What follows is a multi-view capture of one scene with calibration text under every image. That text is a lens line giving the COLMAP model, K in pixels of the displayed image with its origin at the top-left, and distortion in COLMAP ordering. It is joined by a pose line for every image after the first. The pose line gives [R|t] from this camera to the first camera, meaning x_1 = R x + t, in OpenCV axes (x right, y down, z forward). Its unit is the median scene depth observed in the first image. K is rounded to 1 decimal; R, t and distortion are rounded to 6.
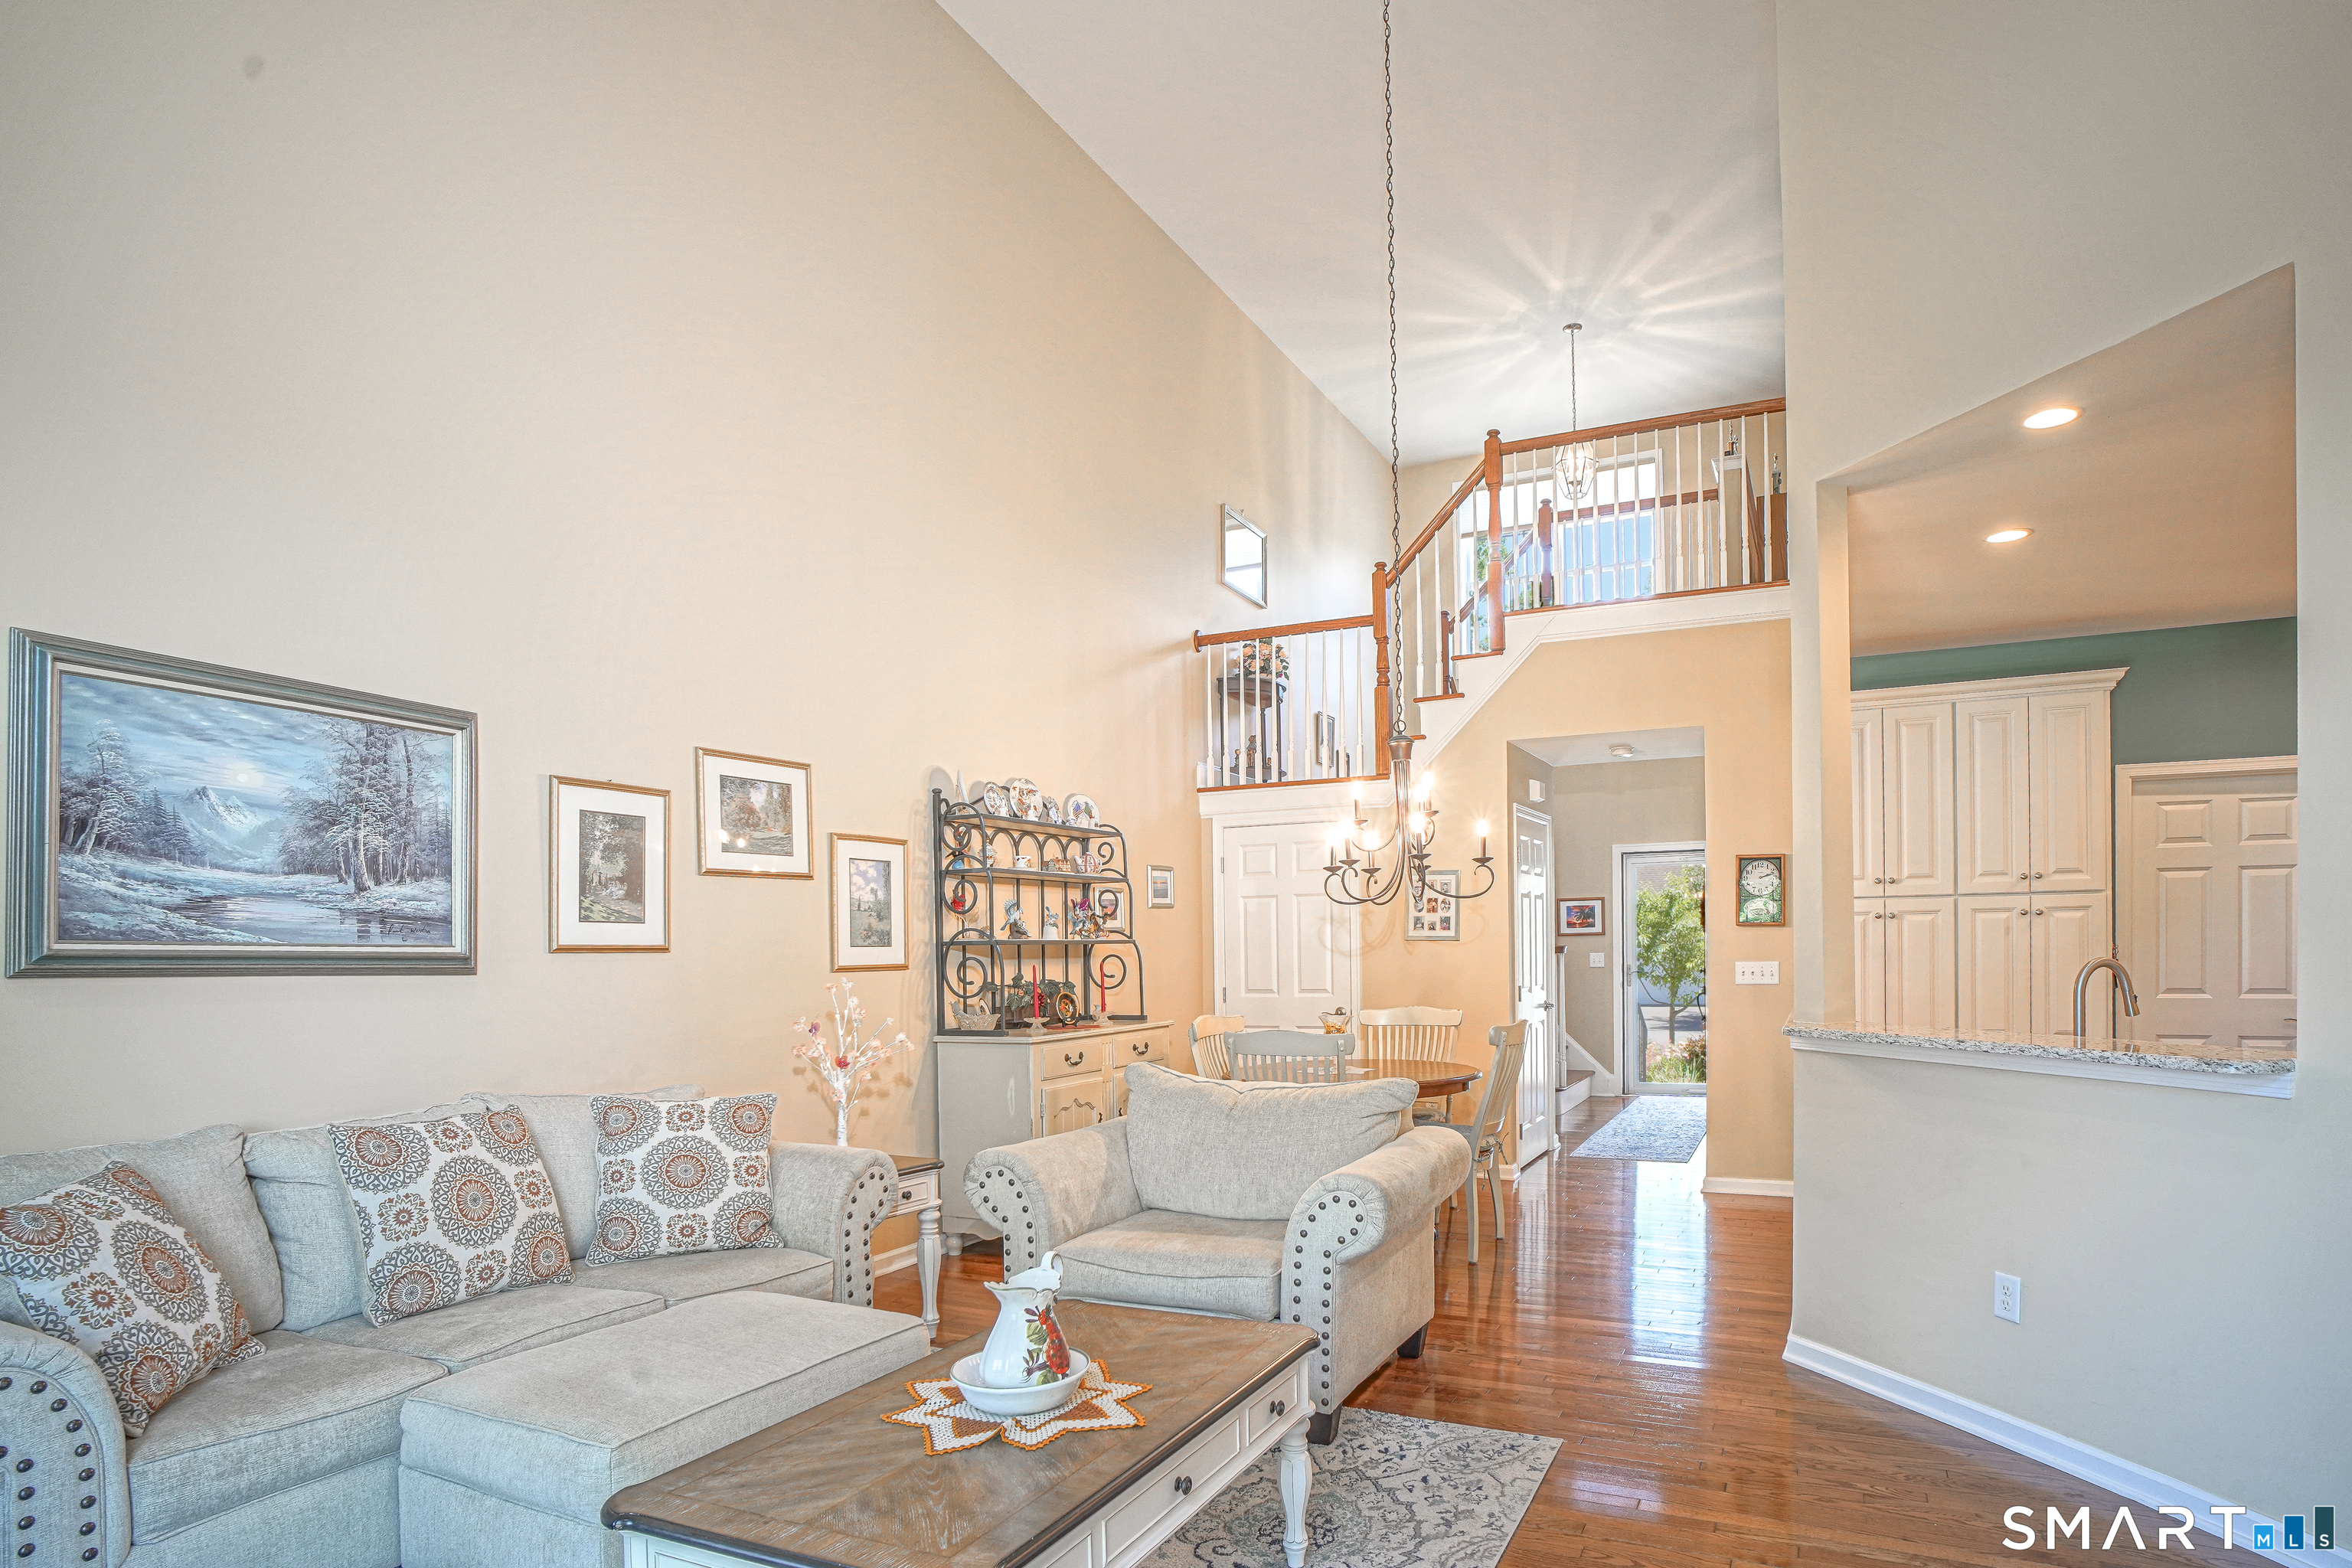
lens RADIAL K [[1275.9, 0, 1249.0], [0, 1275.9, 944.2], [0, 0, 1]] dist [-0.067184, 0.027185]
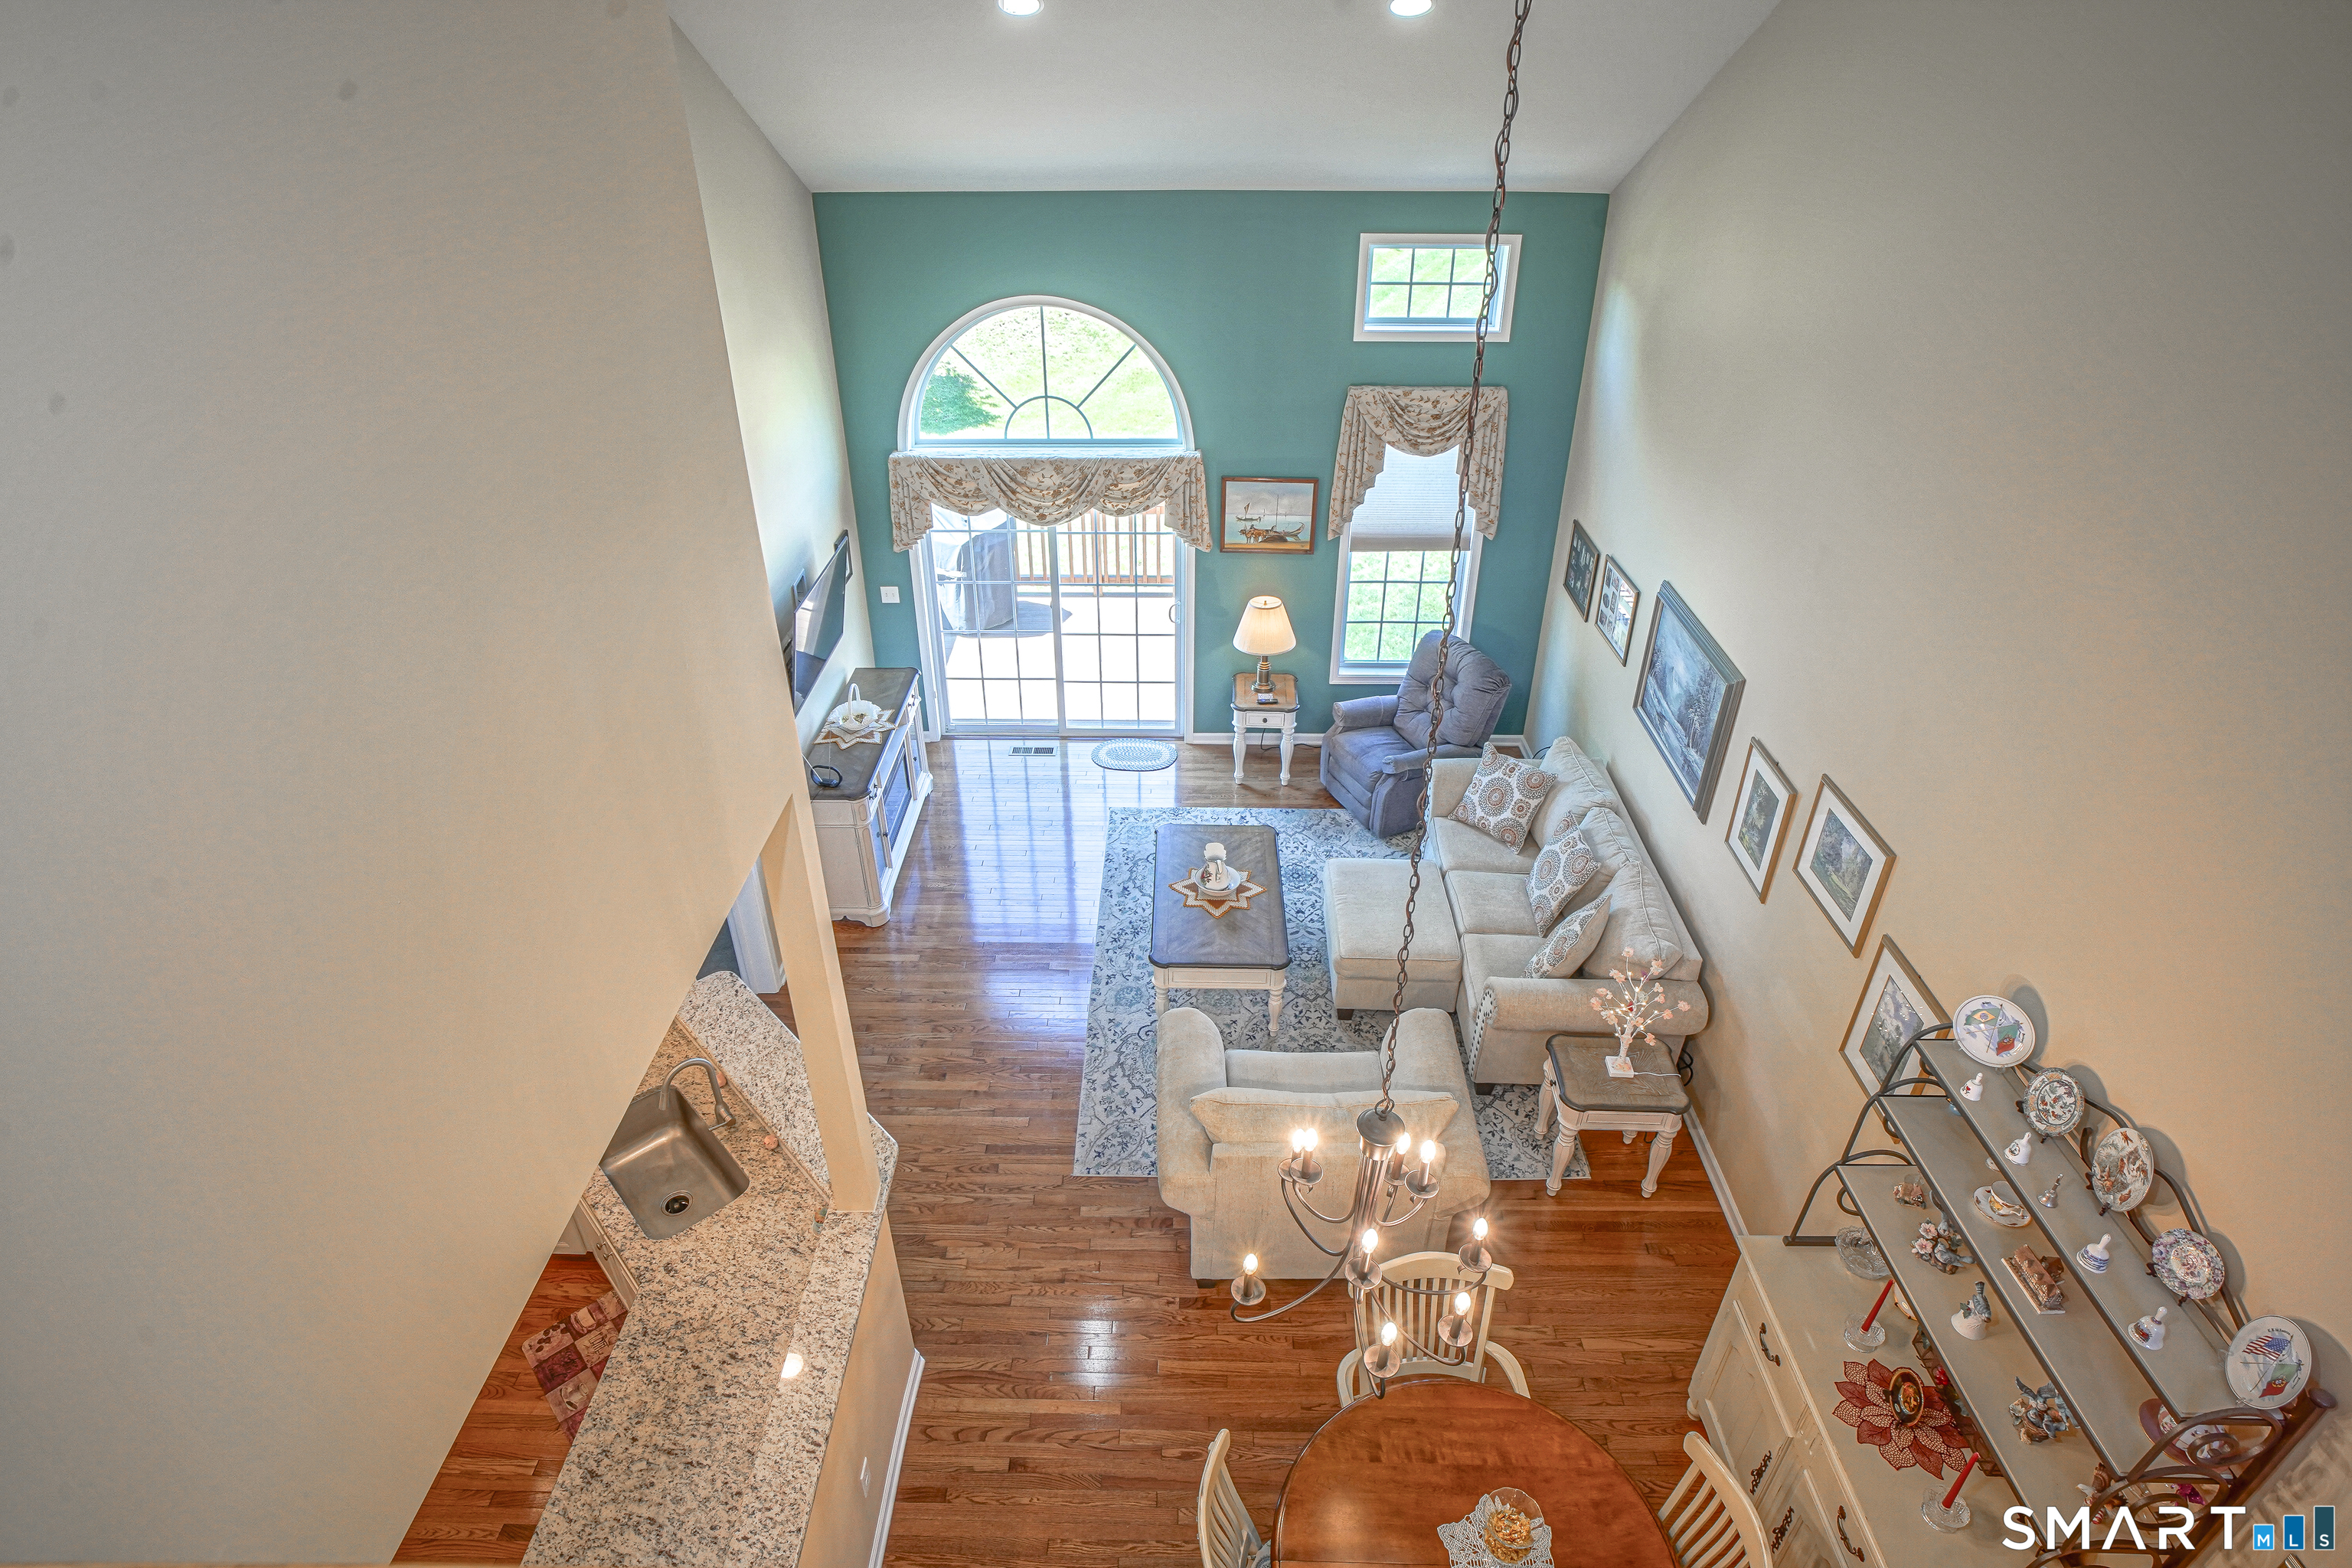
lens RADIAL K [[1227.9, 0, 1170.3], [0, 1227.9, 777.8], [0, 0, 1]] dist [-0.057418, 0.029252]
pose [[-0.909842, 0.232499, -0.343703, 0.301578], [0.017448, 0.848993, 0.528117, -0.496322], [0.414587, 0.474506, -0.776506, 1.090596]]
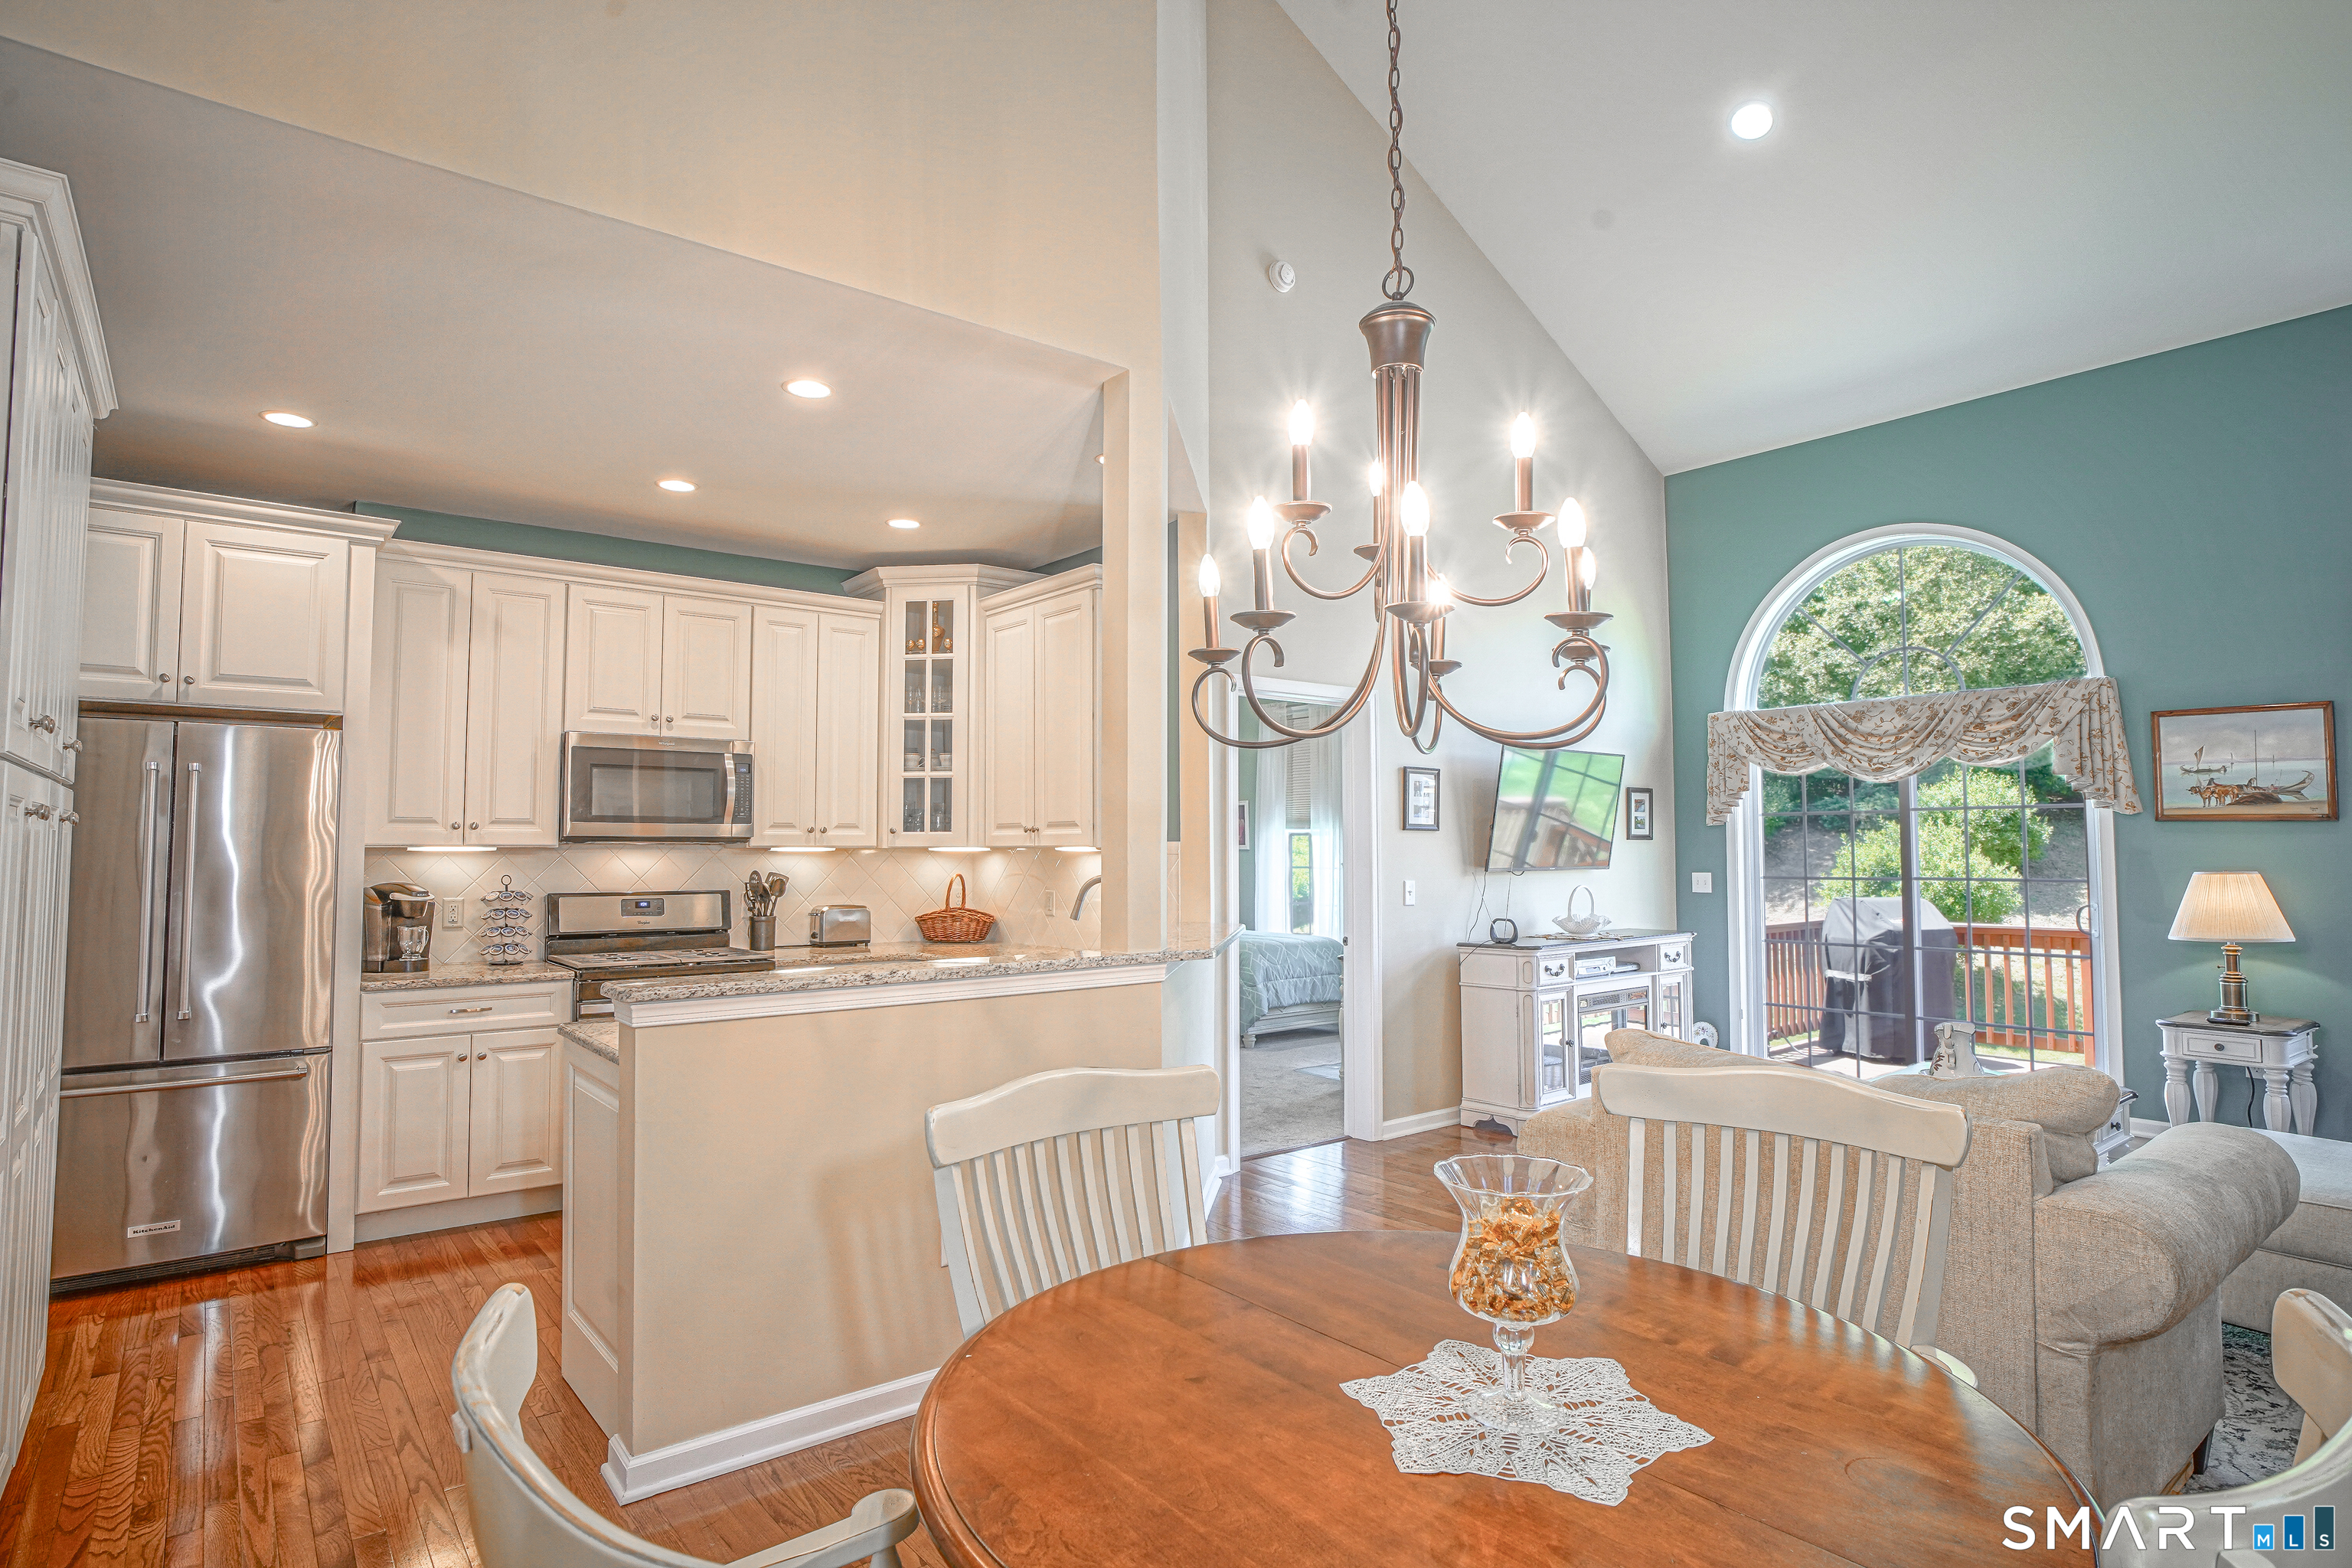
lens RADIAL K [[1227.9, 0, 1170.3], [0, 1227.9, 777.8], [0, 0, 1]] dist [-0.057418, 0.029252]
pose [[-0.898668, 0.044886, 0.436327, 0.021836], [0.018103, 0.997698, -0.065352, -0.003343], [-0.438256, -0.050831, -0.897412, 1.108767]]
